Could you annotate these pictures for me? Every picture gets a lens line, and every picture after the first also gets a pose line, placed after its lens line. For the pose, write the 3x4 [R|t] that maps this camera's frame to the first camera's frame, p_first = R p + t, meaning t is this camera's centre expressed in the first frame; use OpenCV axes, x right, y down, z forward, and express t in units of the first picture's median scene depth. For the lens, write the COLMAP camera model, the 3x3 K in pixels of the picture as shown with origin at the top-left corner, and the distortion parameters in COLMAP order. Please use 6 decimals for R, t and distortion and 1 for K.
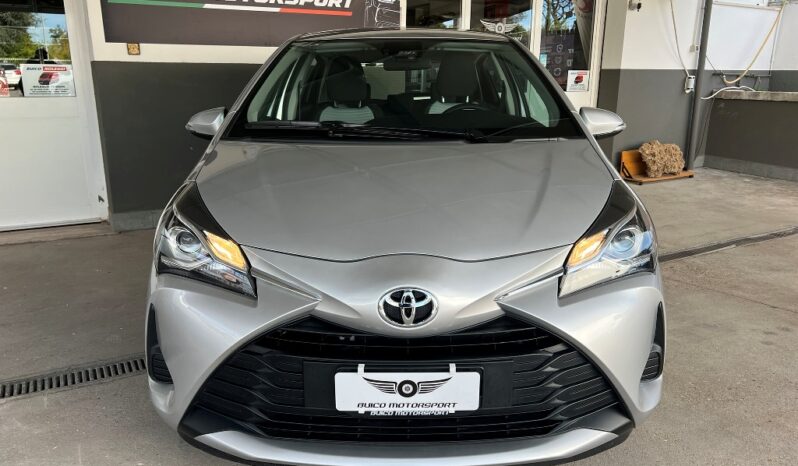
lens RADIAL K [[600.3, 0, 397.2], [0, 600.3, 230.5], [0, 0, 1]] dist [0.025421, -0.031285]
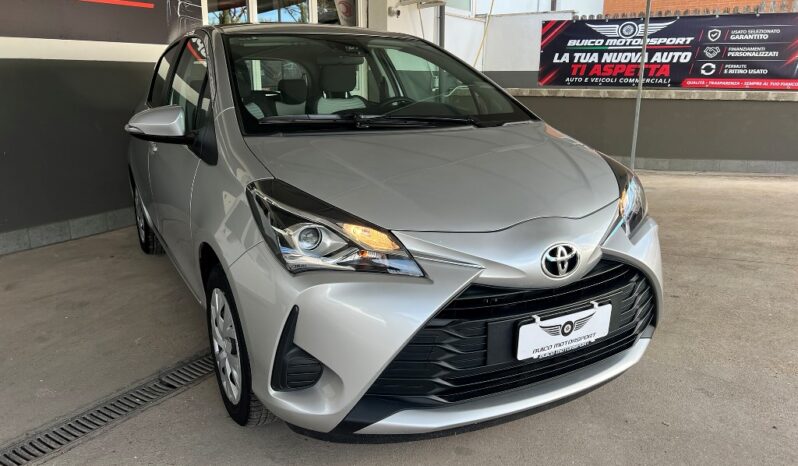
lens RADIAL K [[600.3, 0, 395.5], [0, 600.3, 235.9], [0, 0, 1]] dist [0.025421, -0.031285]
pose [[0.878355, -0.122667, 0.462001, -0.799417], [0.120524, 0.992118, 0.034280, -0.000532], [-0.462564, 0.025572, 0.886217, 0.096116]]
